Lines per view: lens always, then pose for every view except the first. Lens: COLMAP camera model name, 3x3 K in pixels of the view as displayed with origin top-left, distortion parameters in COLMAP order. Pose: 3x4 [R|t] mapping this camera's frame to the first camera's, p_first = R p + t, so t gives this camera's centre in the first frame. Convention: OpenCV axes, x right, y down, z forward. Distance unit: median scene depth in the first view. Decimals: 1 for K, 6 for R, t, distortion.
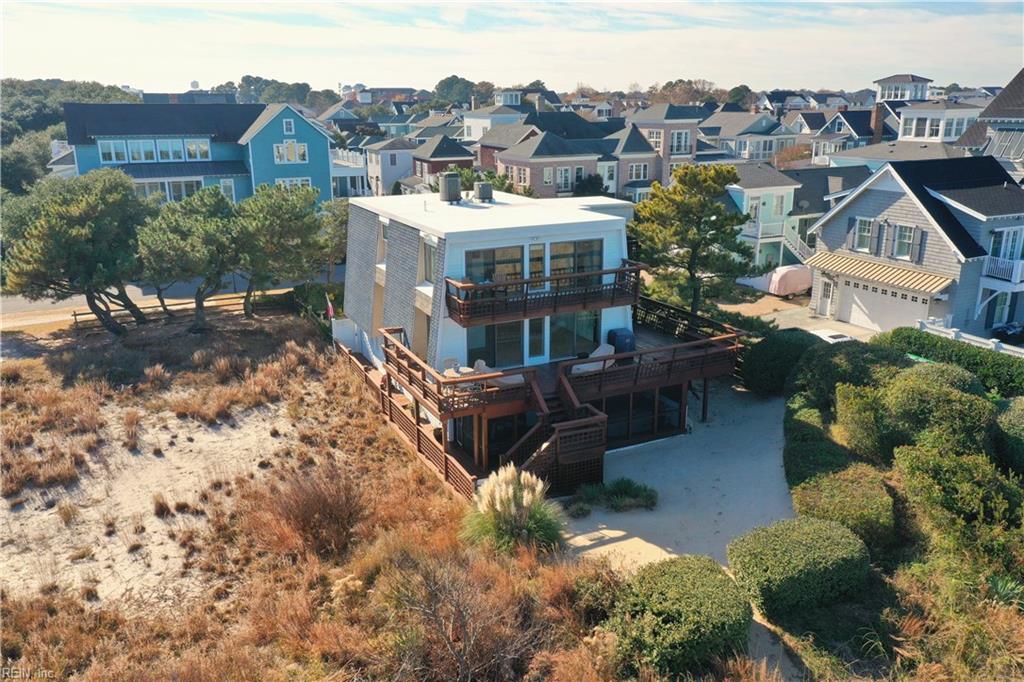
lens RADIAL K [[810.2, 0, 512.0], [0, 810.2, 341.0], [0, 0, 1]] dist [0.026486, 0.000934]
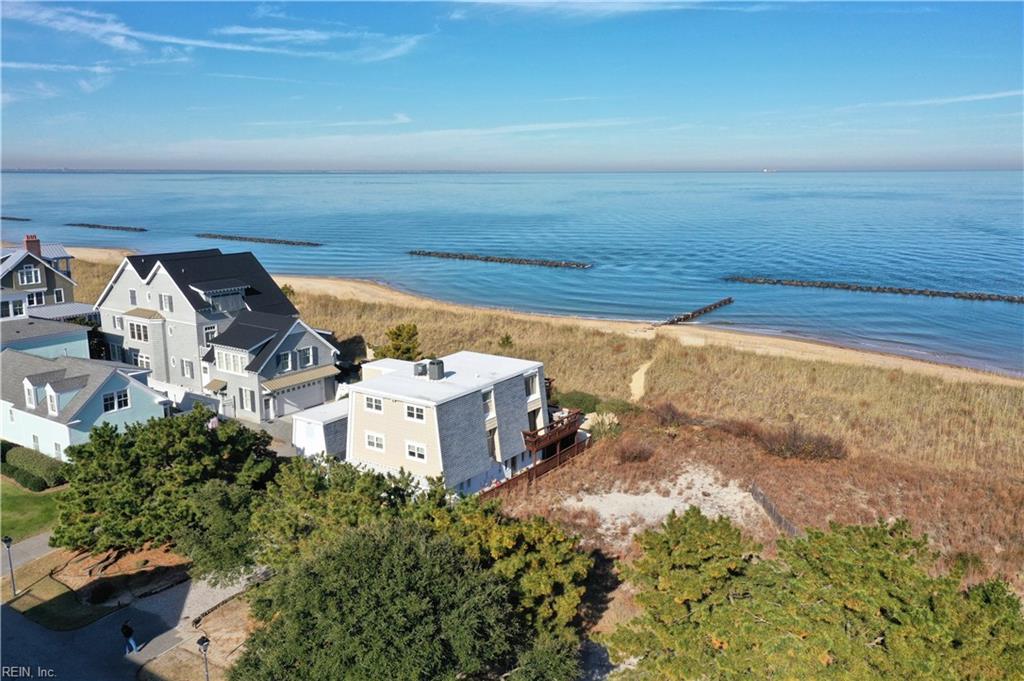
lens RADIAL K [[810.2, 0, 512.0], [0, 810.2, 340.5], [0, 0, 1]] dist [0.026486, 0.000934]
pose [[-0.497413, -0.167768, 0.851137, -1.439307], [0.250163, 0.911704, 0.325904, -0.702457], [-0.830662, 0.375032, -0.411524, 1.495684]]
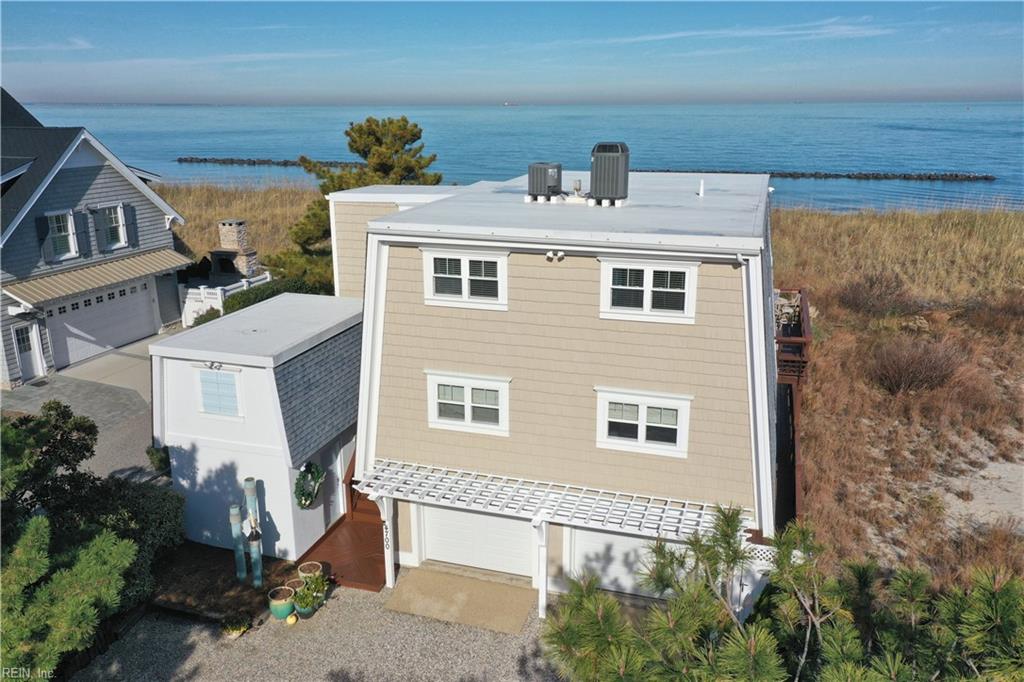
lens RADIAL K [[810.2, 0, 512.0], [0, 810.2, 341.0], [0, 0, 1]] dist [0.026486, 0.000934]
pose [[-0.727295, -0.181702, 0.661836, -0.391635], [0.203170, 0.864098, 0.460496, -0.346244], [-0.655564, 0.469381, -0.591537, 1.399202]]
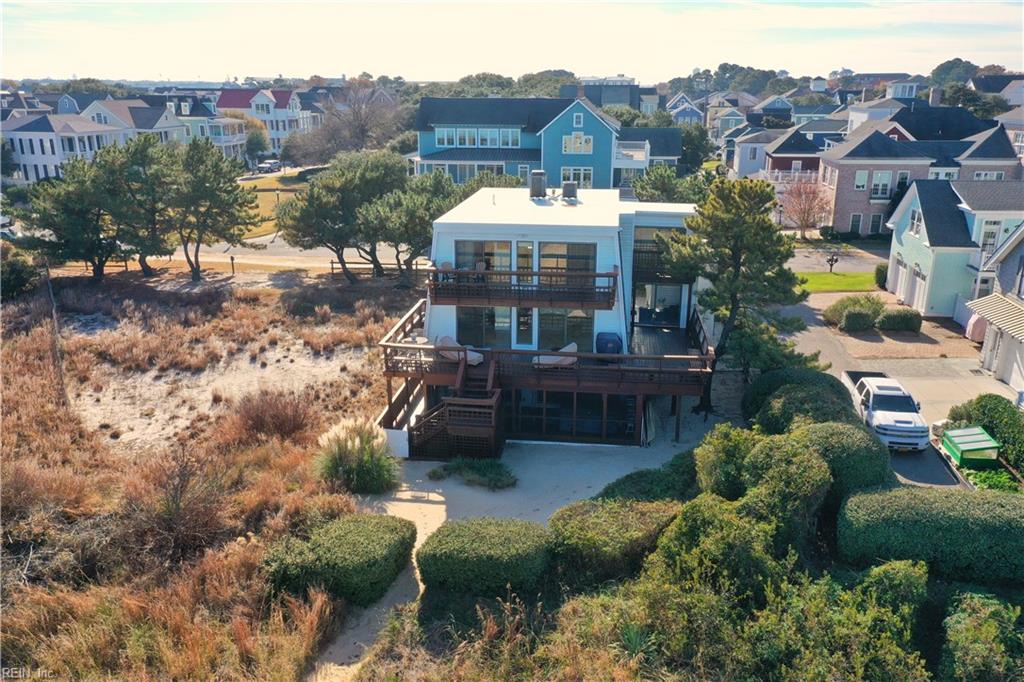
lens RADIAL K [[810.2, 0, 512.0], [0, 810.2, 341.0], [0, 0, 1]] dist [0.026486, 0.000934]
pose [[0.836091, 0.169610, -0.521713, 0.505535], [-0.161146, 0.984983, 0.061969, -0.043307], [0.524389, 0.032260, 0.850868, 0.055037]]
